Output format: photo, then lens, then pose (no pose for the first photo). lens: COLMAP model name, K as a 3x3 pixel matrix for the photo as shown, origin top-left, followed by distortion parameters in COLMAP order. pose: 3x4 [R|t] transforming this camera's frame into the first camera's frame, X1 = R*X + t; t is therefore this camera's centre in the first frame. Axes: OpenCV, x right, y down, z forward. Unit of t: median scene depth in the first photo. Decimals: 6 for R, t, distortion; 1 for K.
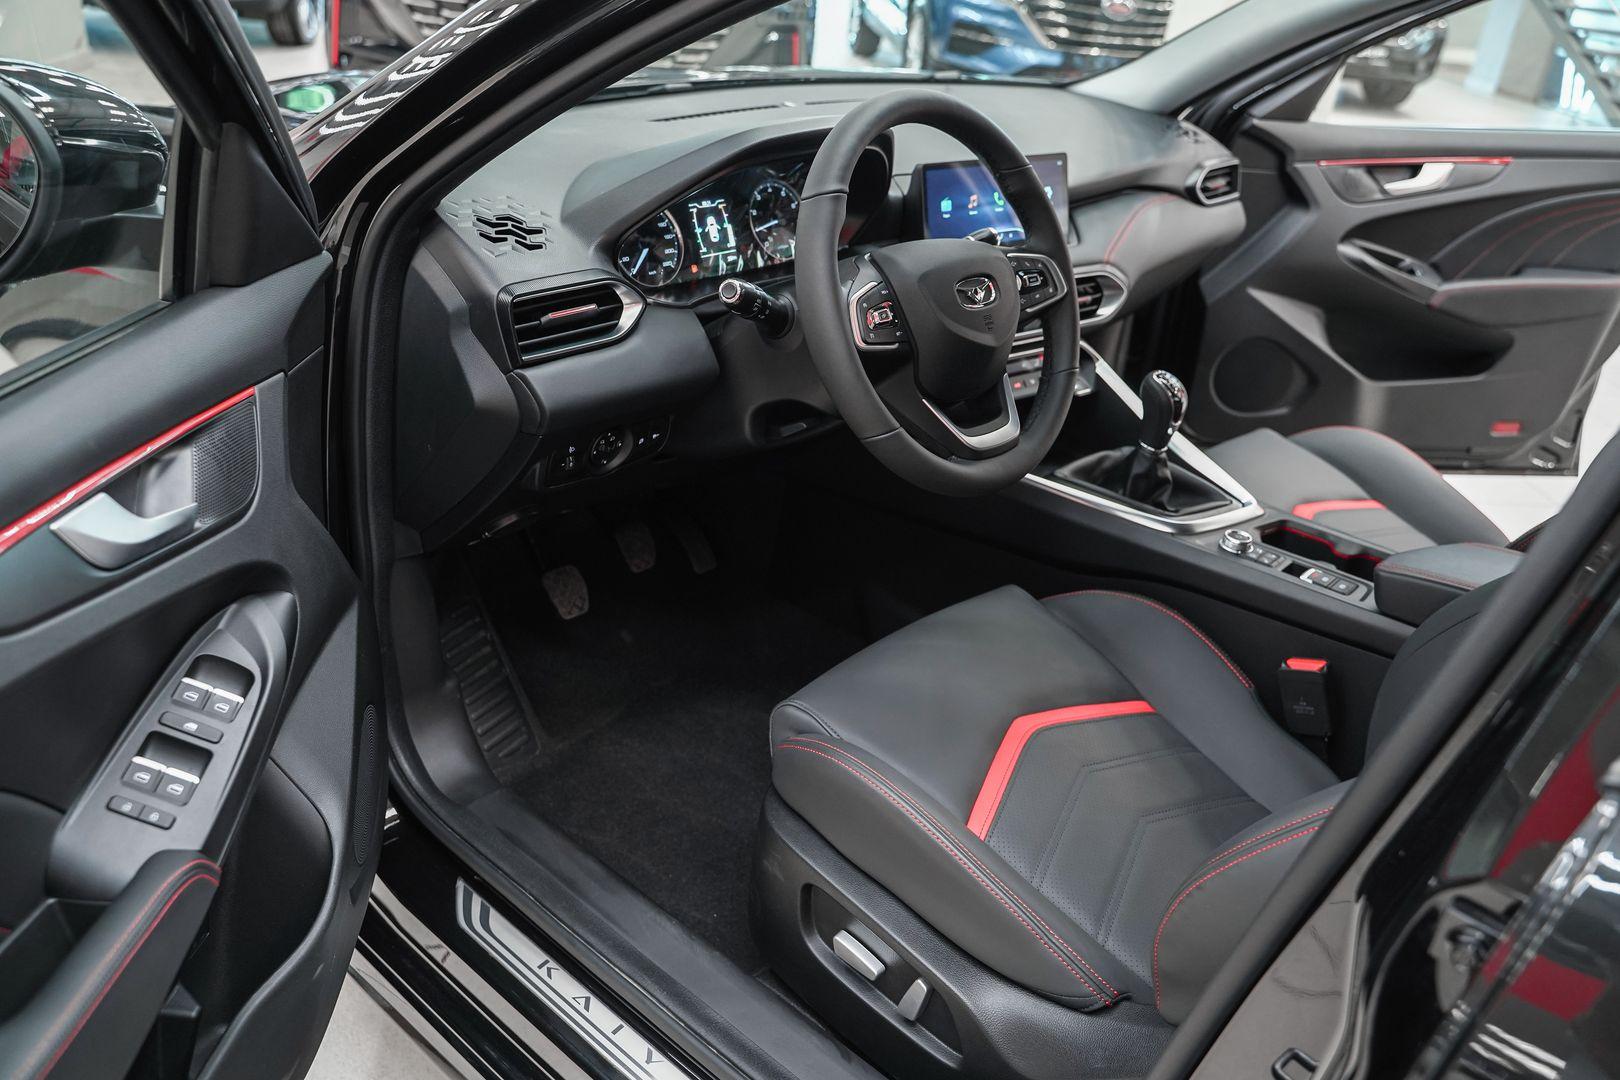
lens RADIAL K [[1335.1, 0, 817.2], [0, 1335.1, 527.1], [0, 0, 1]] dist [-0.124196, 0.095954]
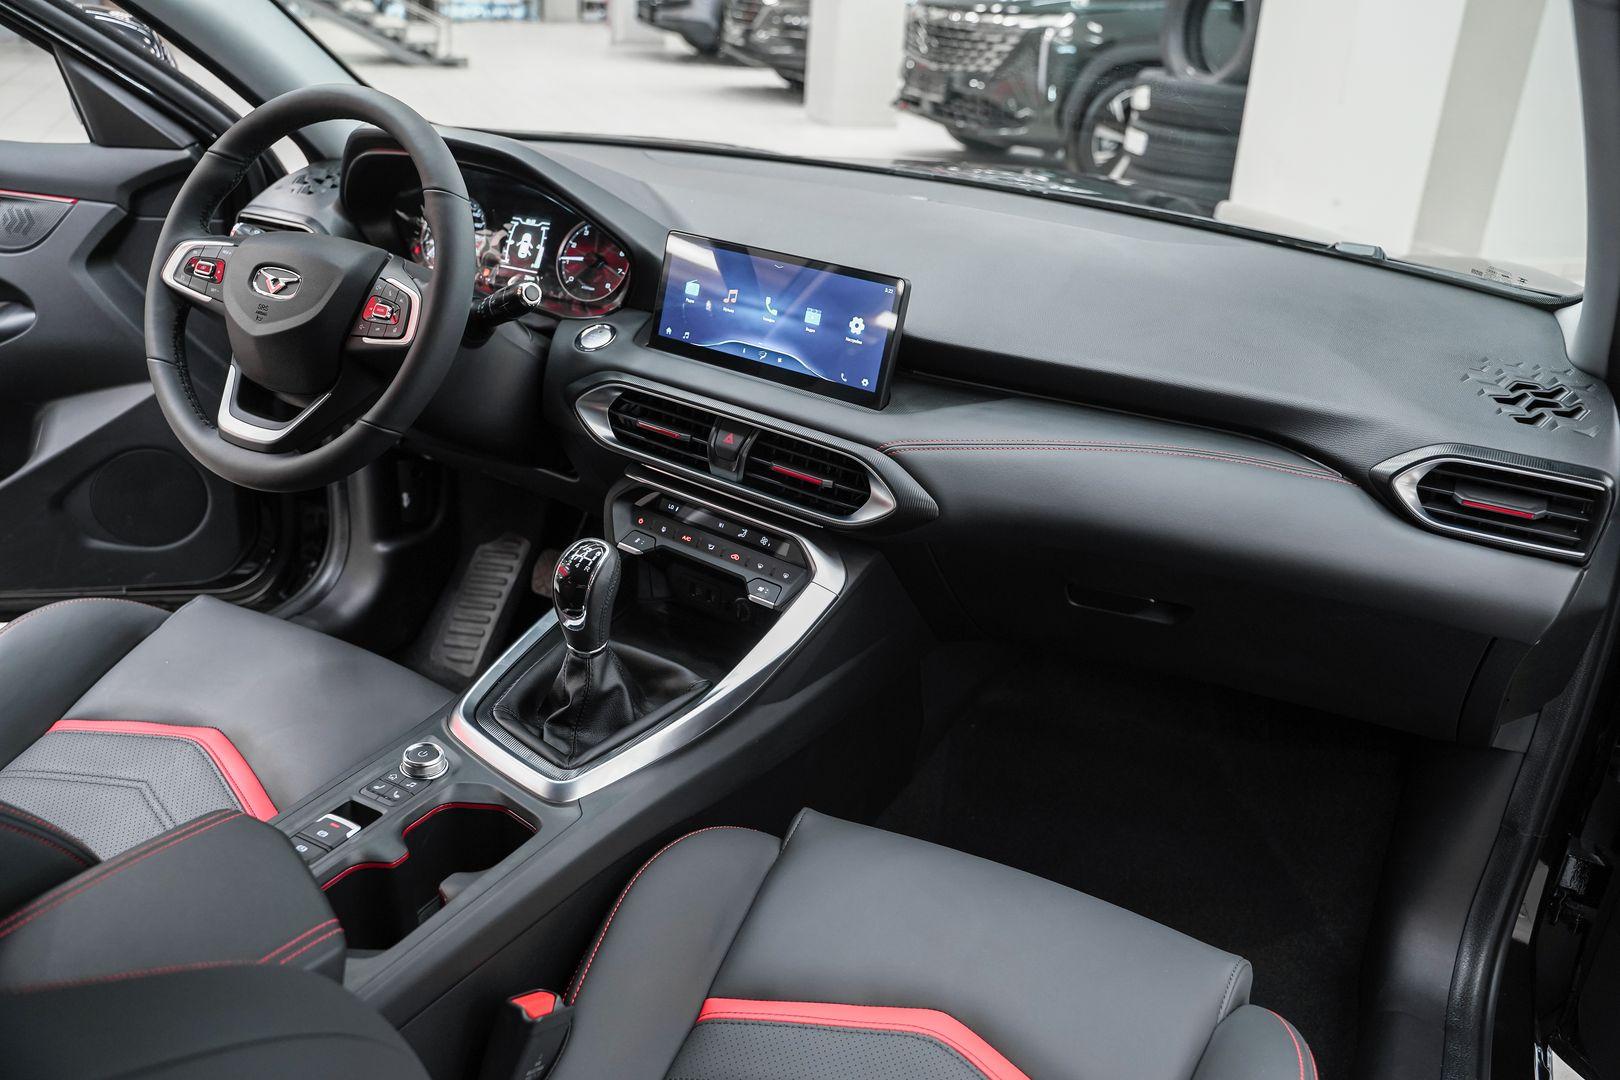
lens RADIAL K [[1335.1, 0, 817.2], [0, 1335.1, 527.1], [0, 0, 1]] dist [-0.124196, 0.095954]
pose [[0.257561, 0.321034, -0.911372, 0.903151], [-0.470150, 0.865652, 0.172061, -0.291533], [0.844169, 0.384166, 0.373893, 0.814674]]
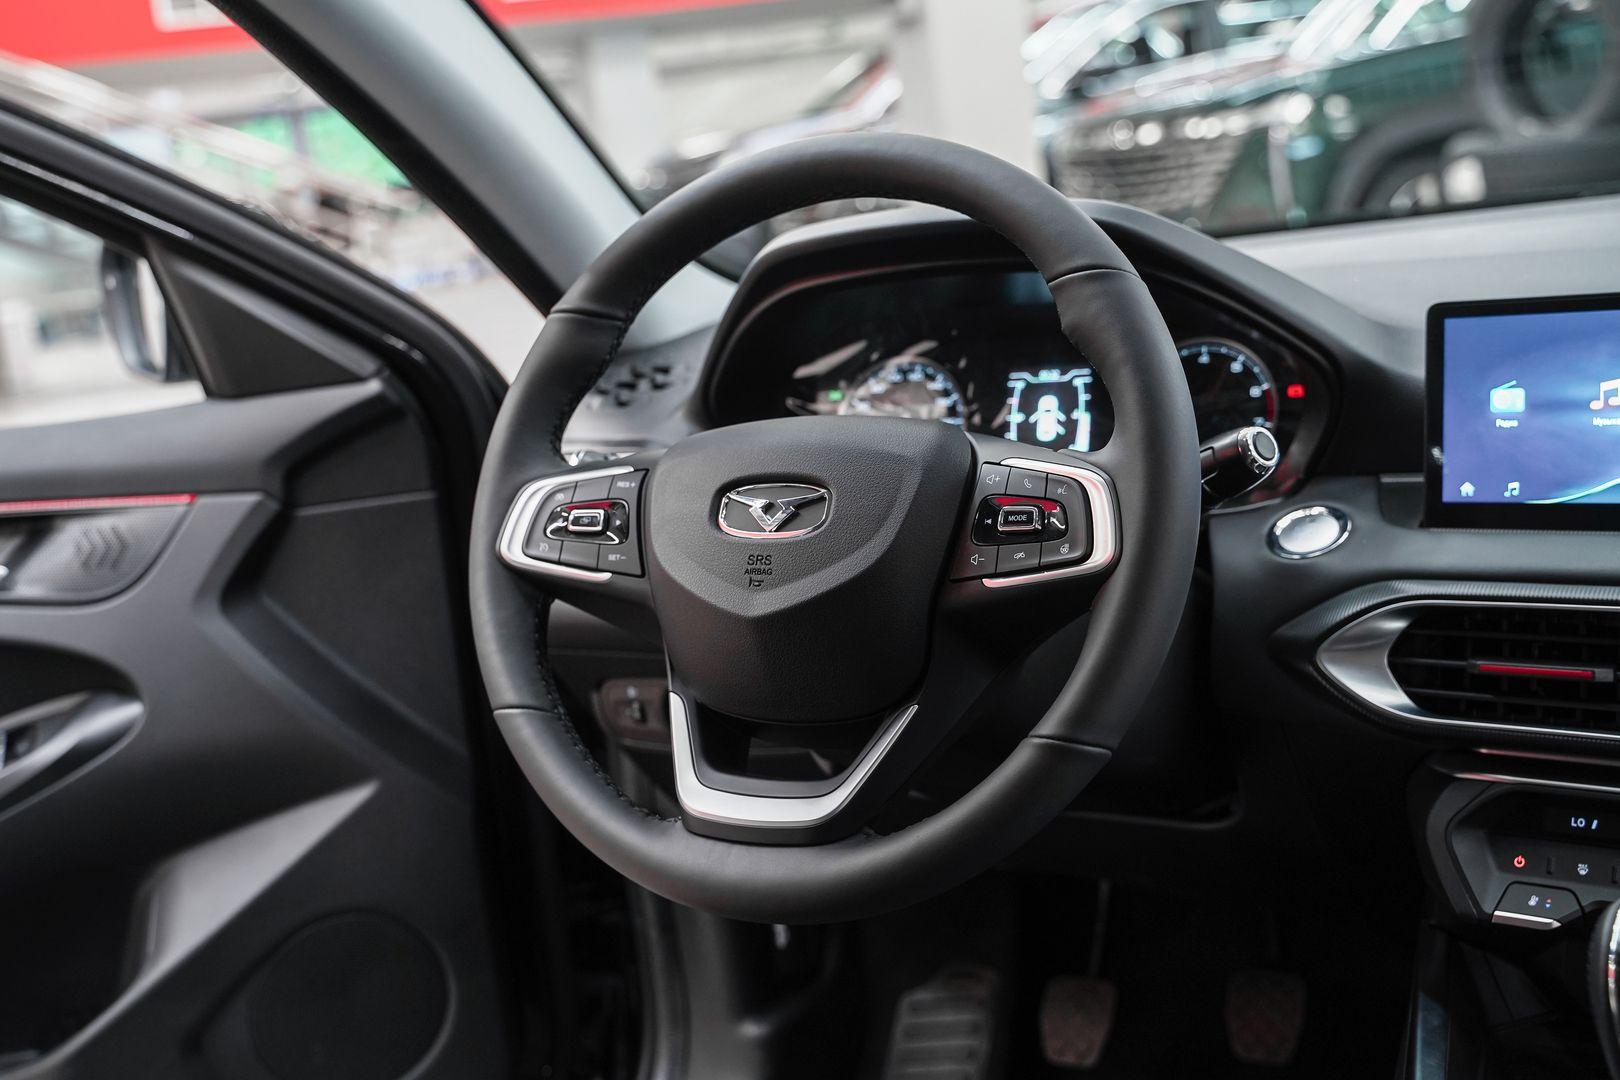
lens RADIAL K [[1898.4, 0, 771.1], [0, 1898.4, 507.1], [0, 0, 1]] dist [-0.006969, 0.048177]
pose [[0.218268, 0.065594, -0.973682, 0.639159], [-0.300182, 0.953877, -0.003032, -0.136666], [0.928574, 0.292944, 0.227891, 0.650579]]
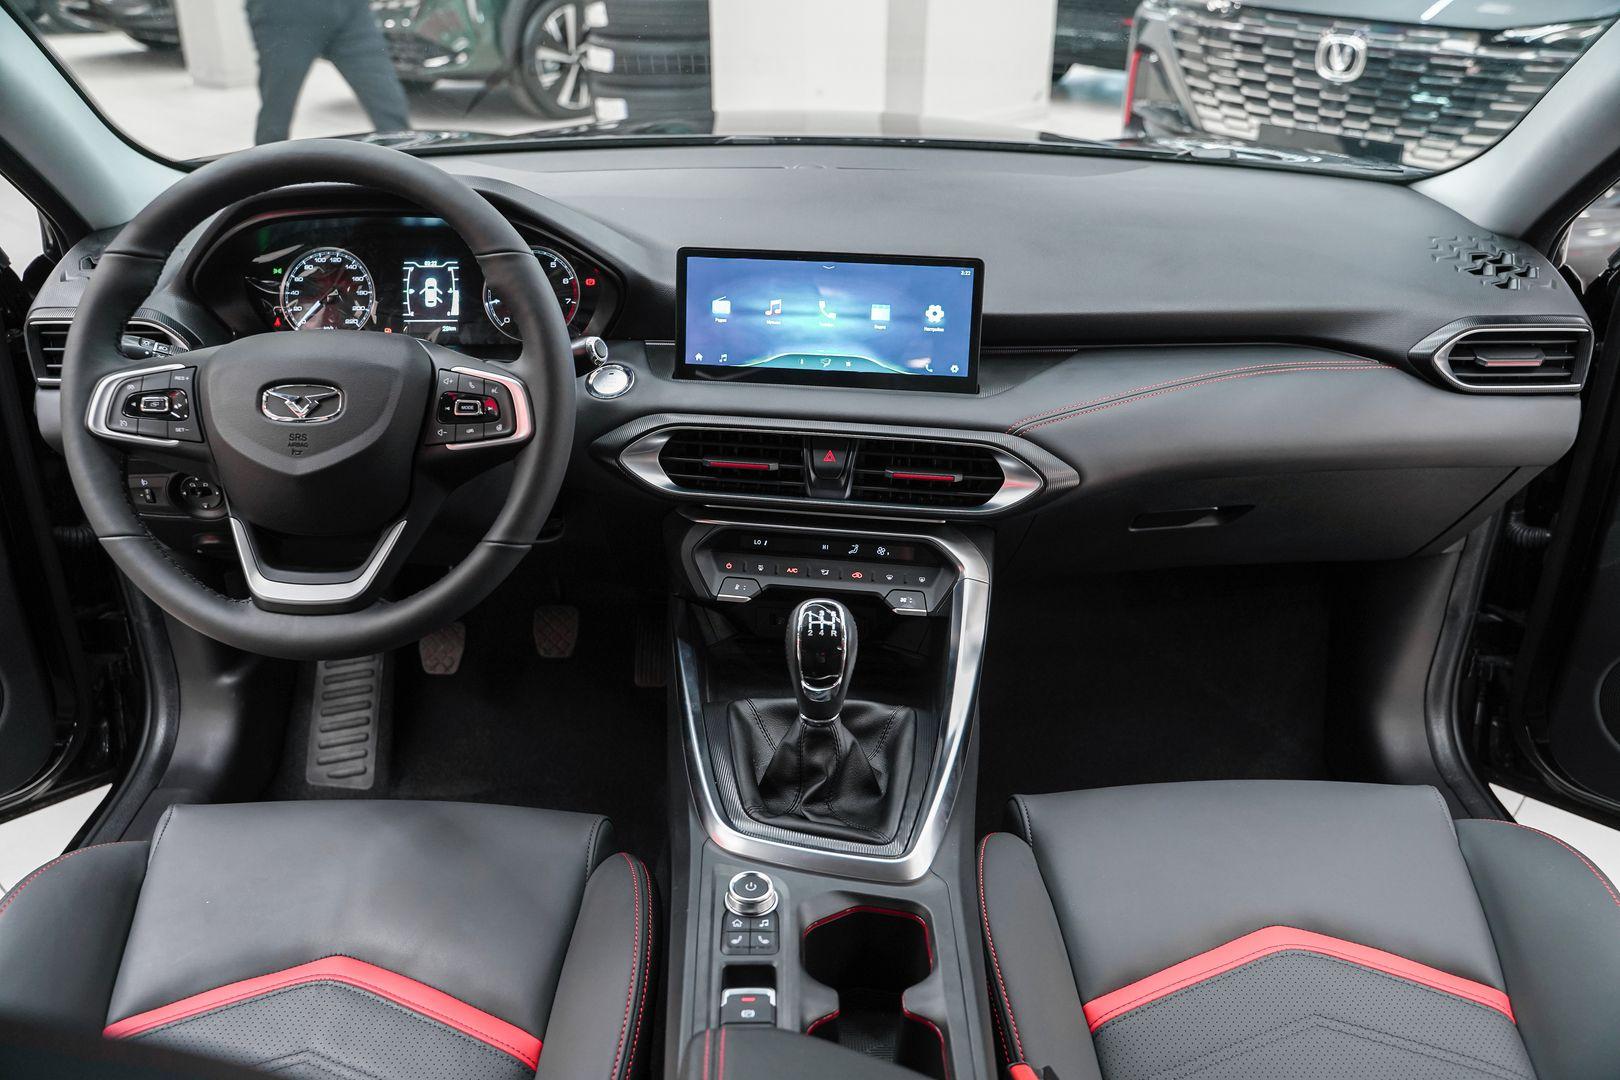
lens RADIAL K [[1313.4, 0, 819.1], [0, 1313.4, 536.4], [0, 0, 1]] dist [-0.126931, 0.099750]
pose [[0.679854, 0.257137, -0.686789, 0.670239], [-0.282951, 0.955972, 0.077826, -0.191608], [0.676563, 0.141417, 0.722678, 0.523708]]
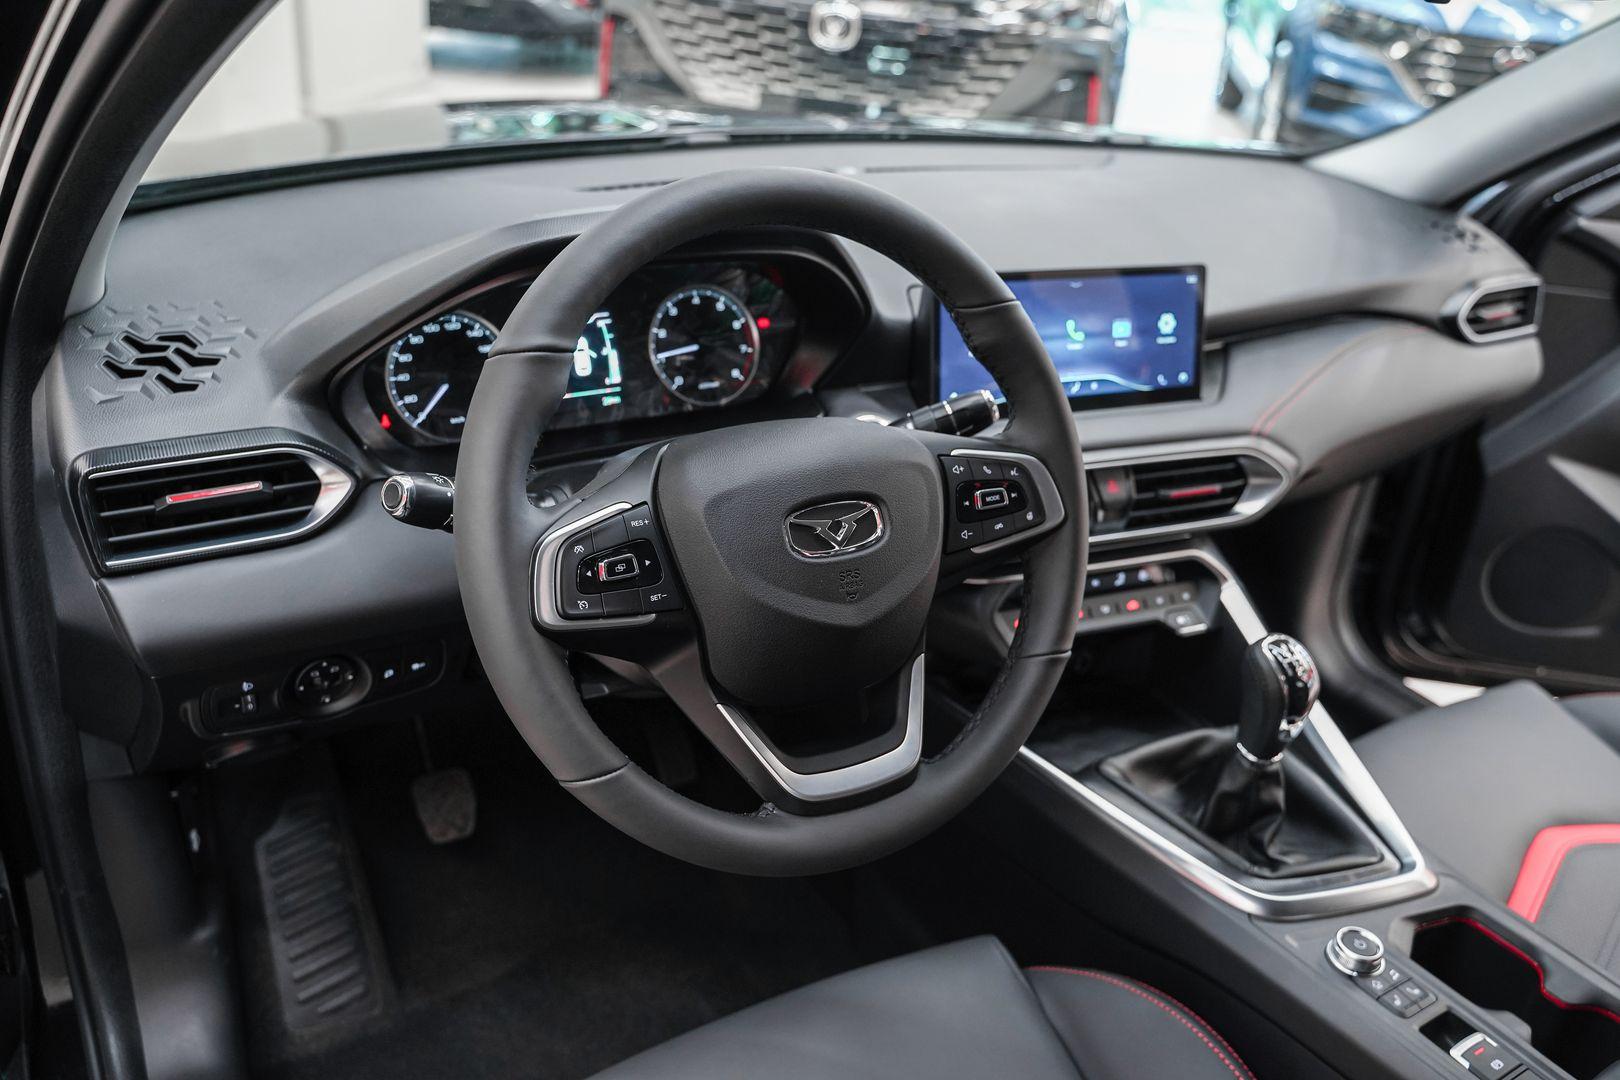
lens RADIAL K [[1335.1, 0, 817.2], [0, 1335.1, 527.1], [0, 0, 1]] dist [-0.124196, 0.095954]
pose [[0.959163, 0.112373, -0.259575, 0.202942], [-0.120160, 0.992652, -0.014277, -0.130827], [0.256063, 0.044884, 0.965617, 0.347749]]
